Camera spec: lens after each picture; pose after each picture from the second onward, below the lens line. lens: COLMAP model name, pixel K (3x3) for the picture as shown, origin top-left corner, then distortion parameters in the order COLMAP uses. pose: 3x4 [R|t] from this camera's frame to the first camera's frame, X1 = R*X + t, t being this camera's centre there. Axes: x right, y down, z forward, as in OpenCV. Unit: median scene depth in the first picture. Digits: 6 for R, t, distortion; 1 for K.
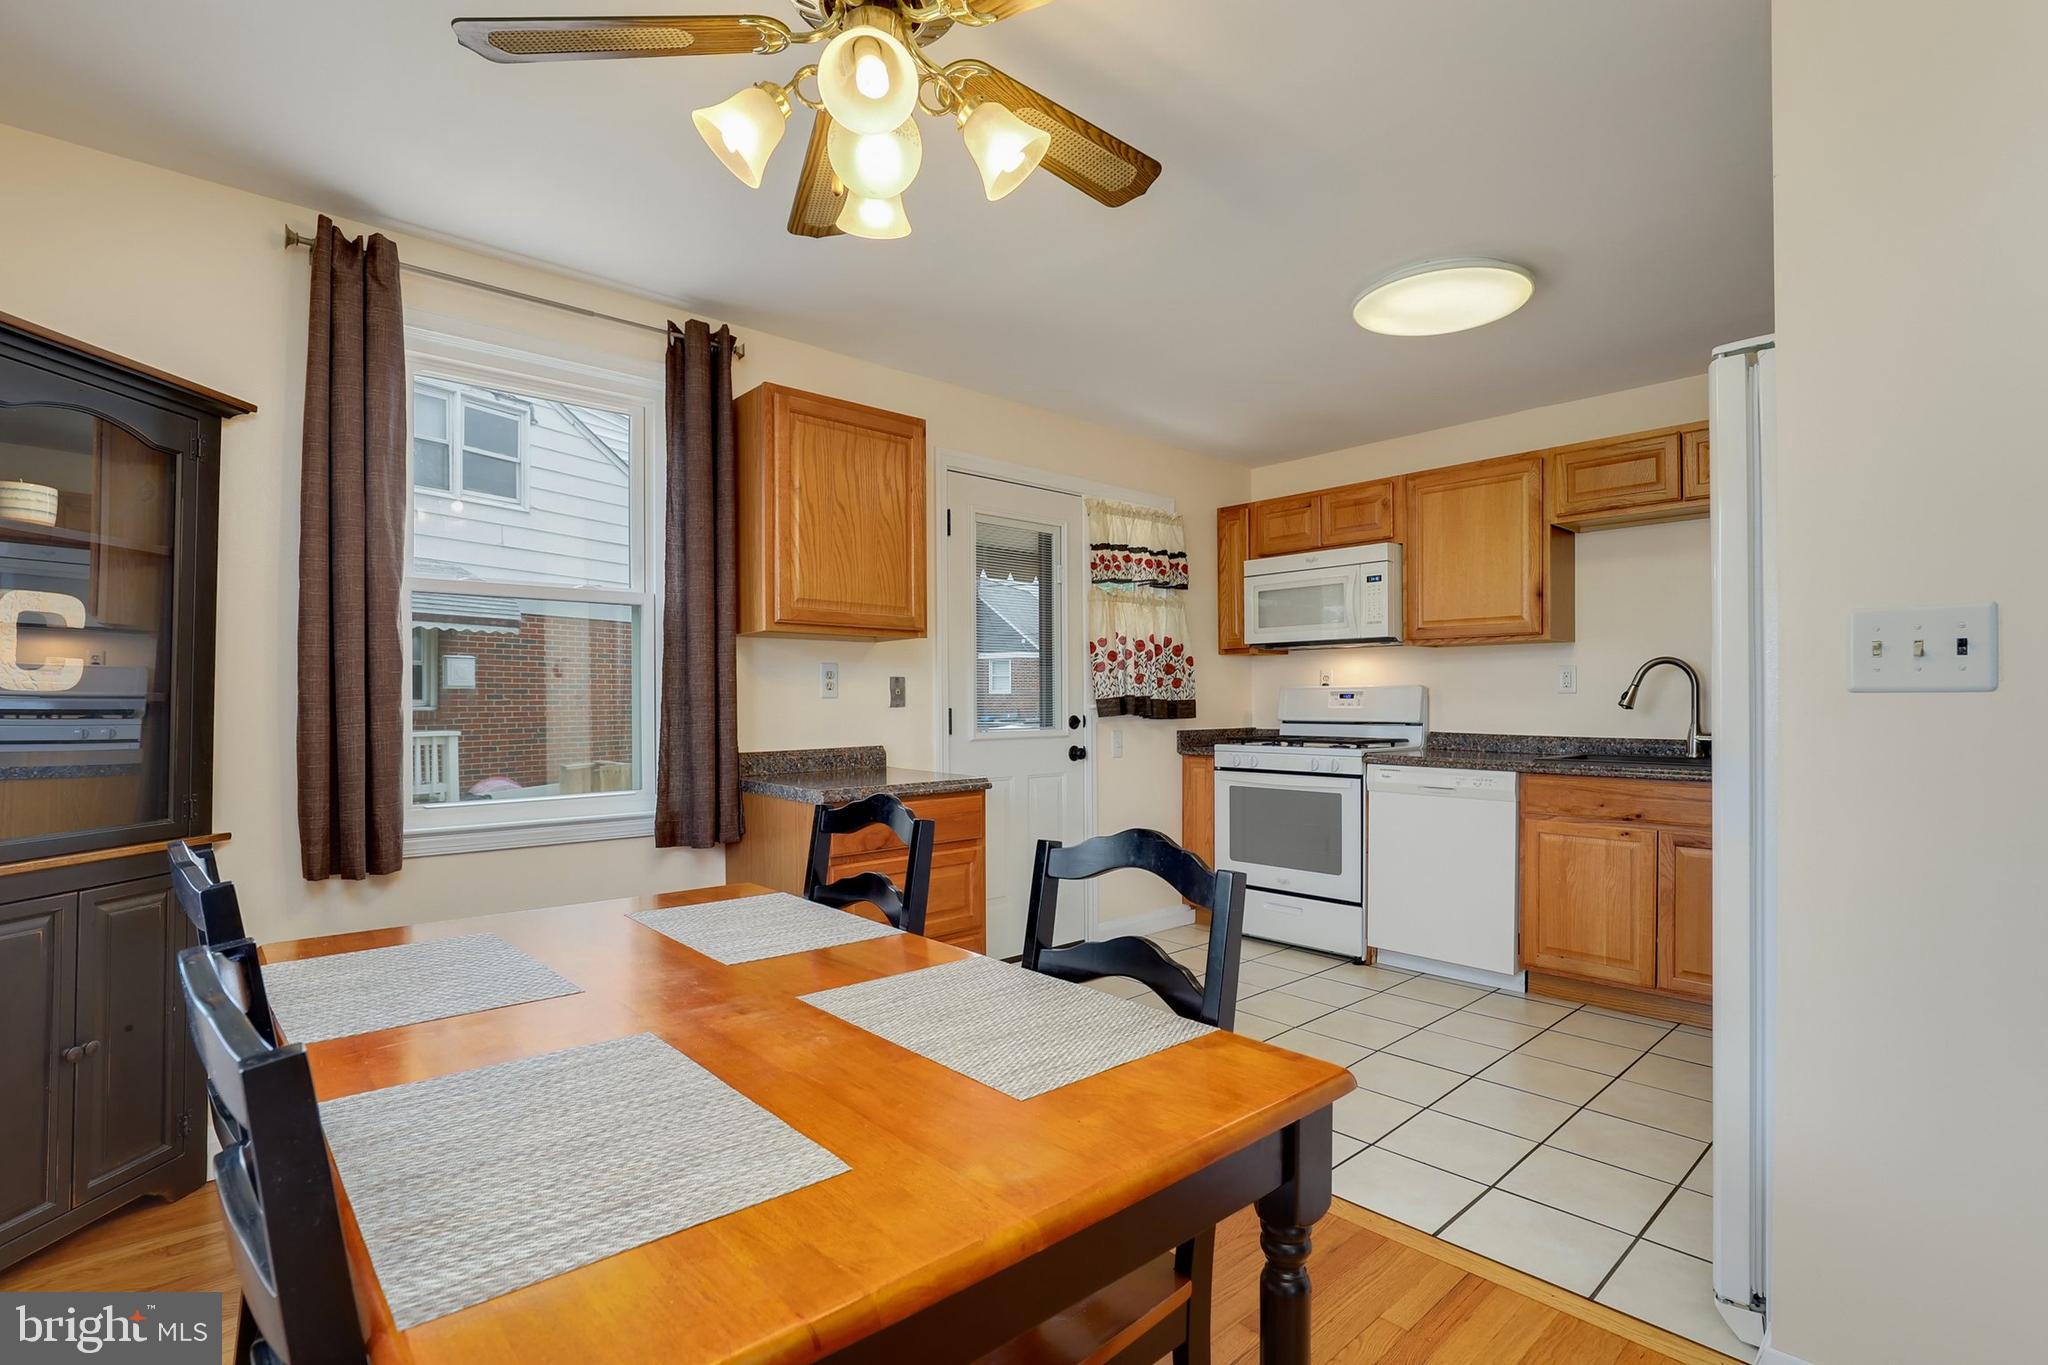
lens RADIAL K [[963.6, 0, 1020.7], [0, 963.6, 701.4], [0, 0, 1]] dist [-0.020246, 0.004280]
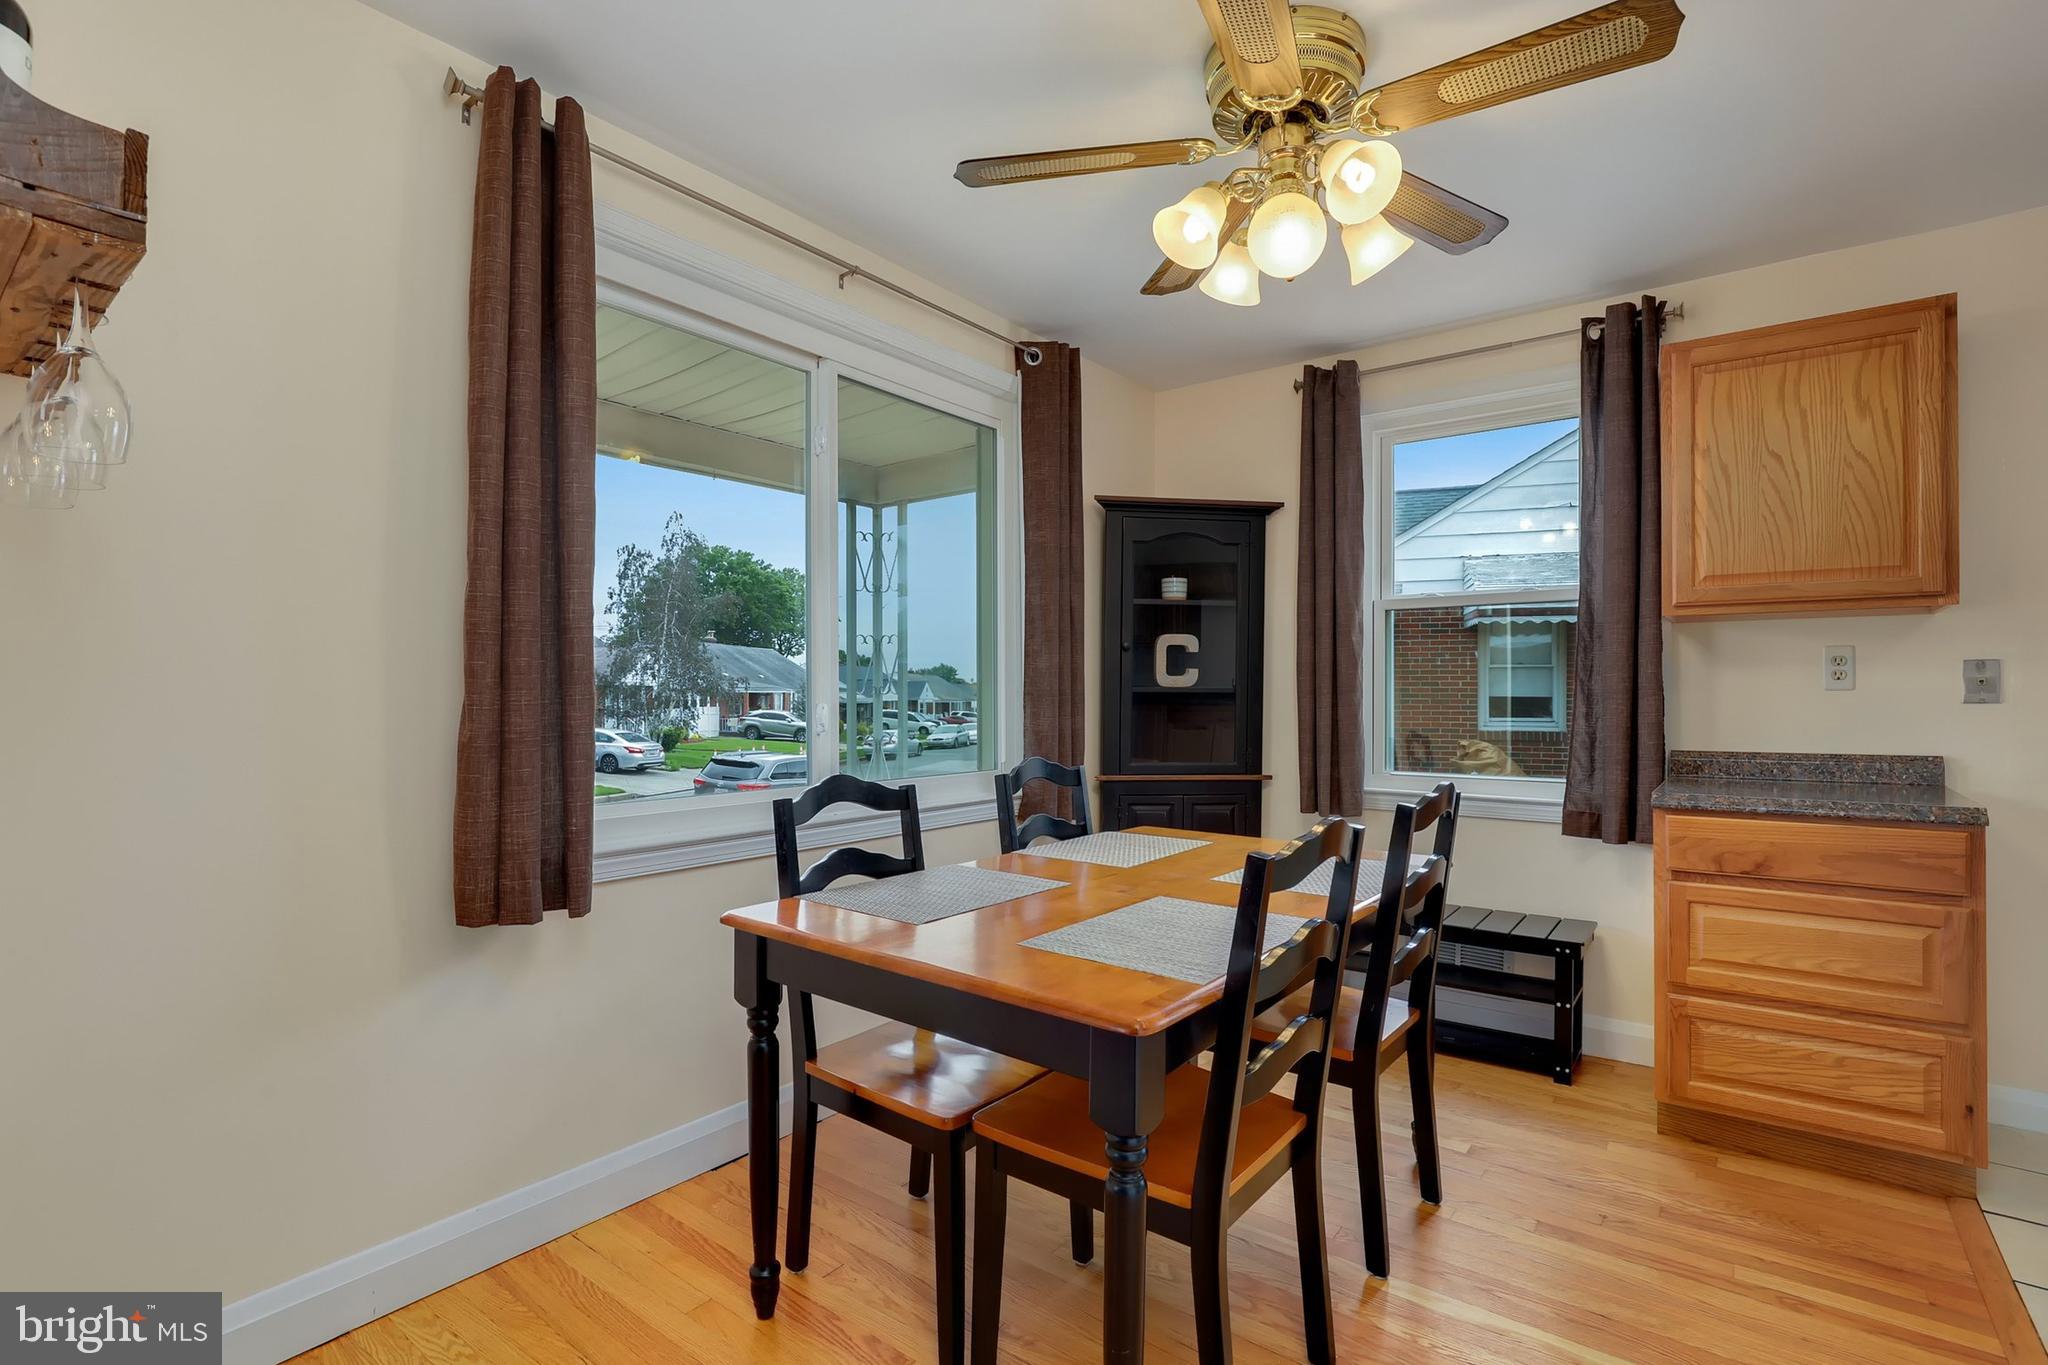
lens RADIAL K [[963.6, 0, 1032.0], [0, 963.6, 688.5], [0, 0, 1]] dist [-0.020246, 0.004280]
pose [[0.184148, -0.004384, -0.982889, 0.431789], [-0.004270, 0.999977, -0.005260, 0.001776], [0.982889, 0.005165, 0.184125, 0.203218]]
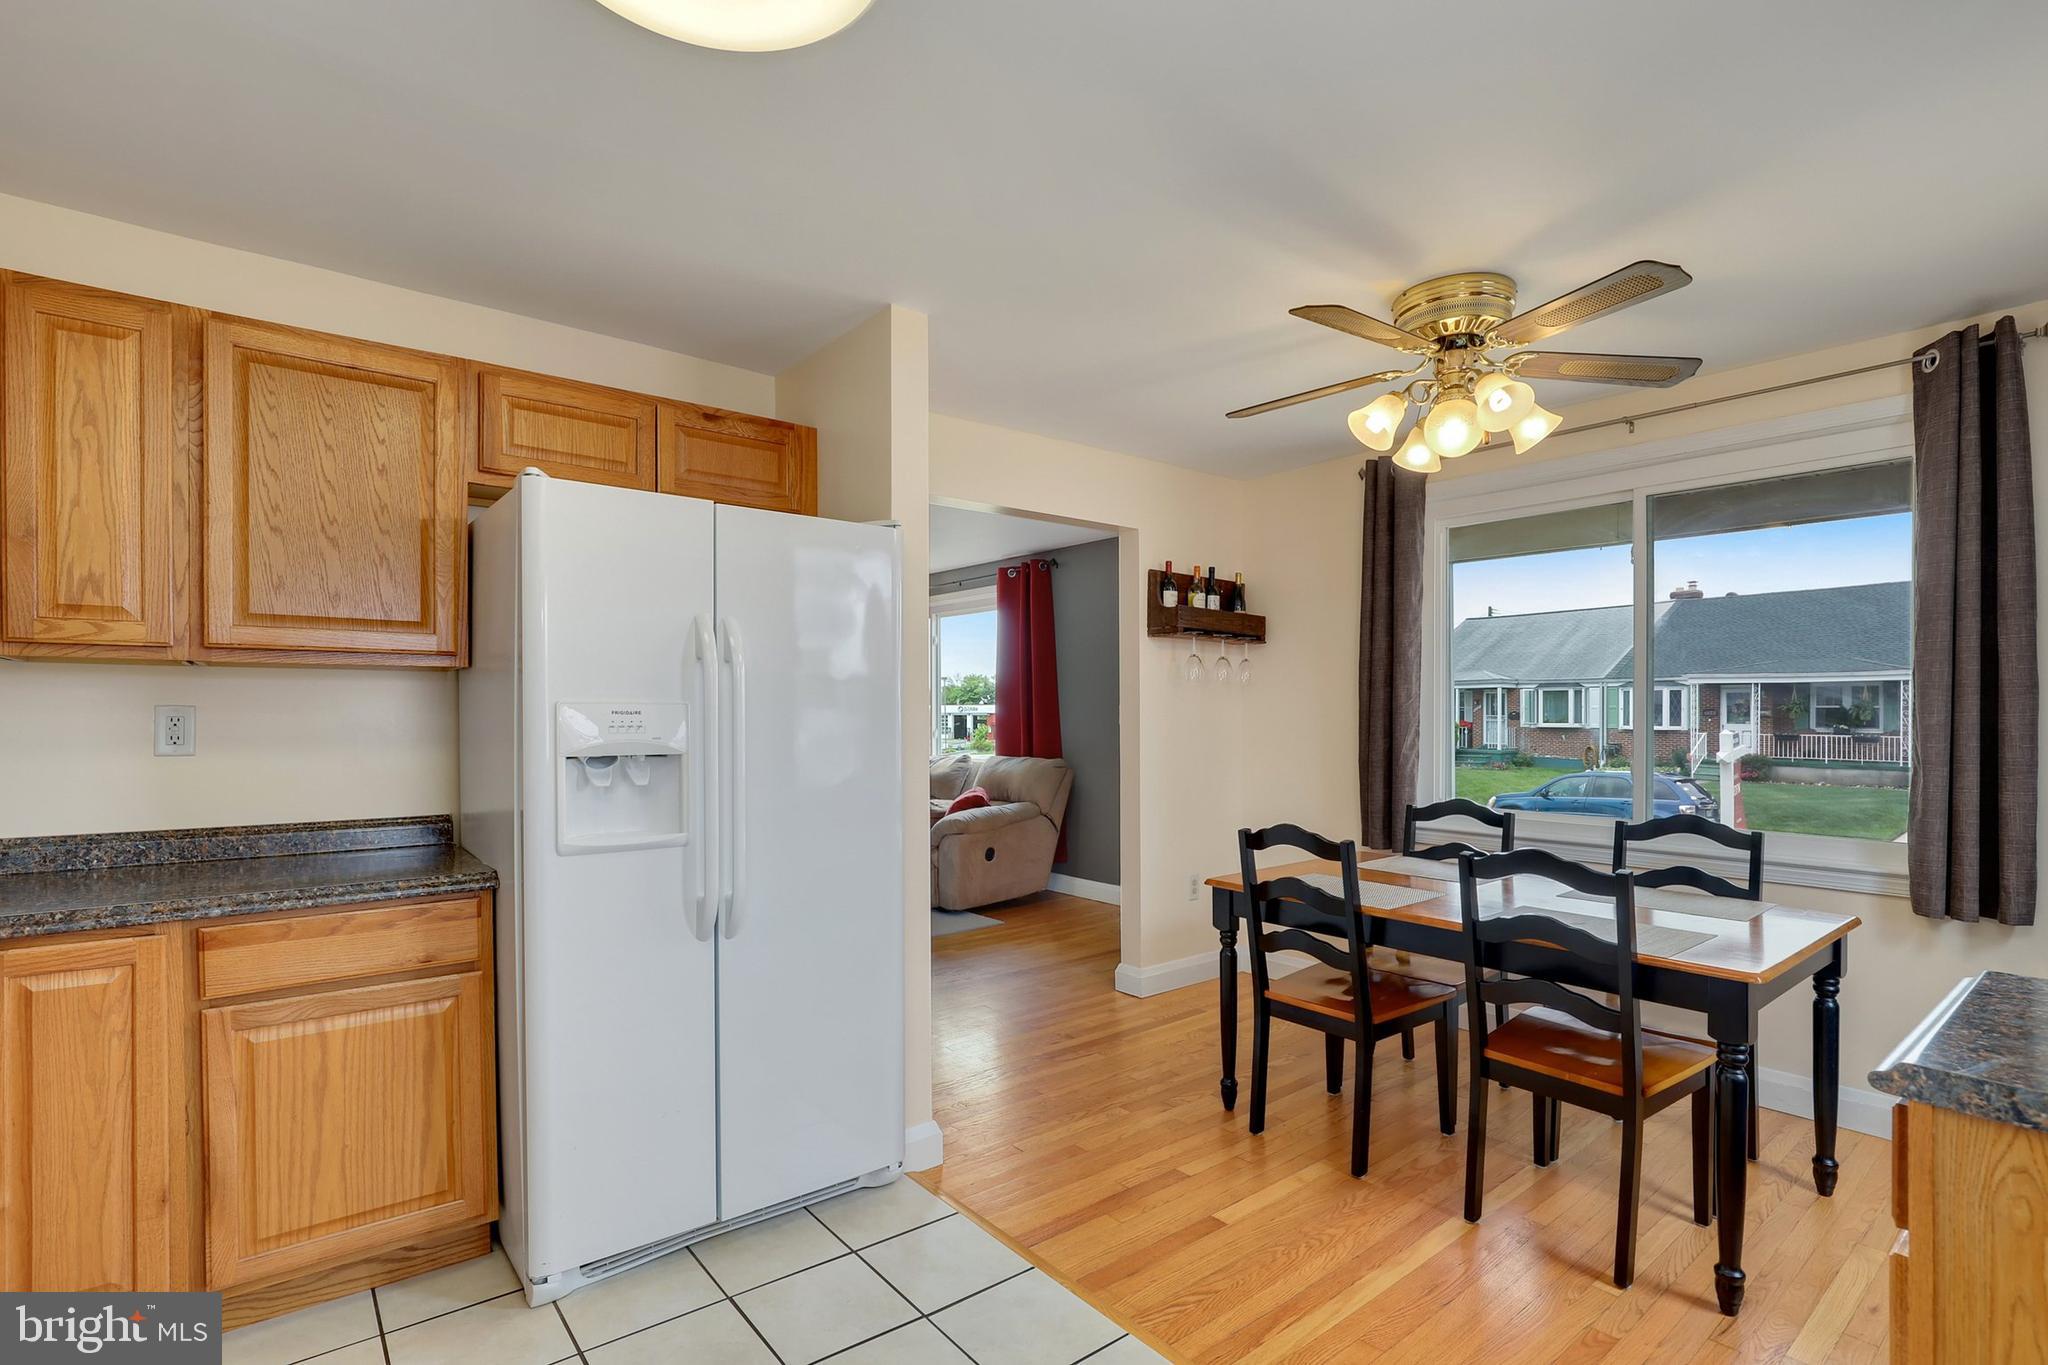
lens RADIAL K [[963.6, 0, 1017.9], [0, 963.6, 709.3], [0, 0, 1]] dist [-0.020246, 0.004280]
pose [[-0.998246, -0.000636, 0.059194, 0.221452], [-0.000567, 0.999999, 0.001179, -0.039120], [-0.059195, 0.001143, -0.998246, 1.188422]]
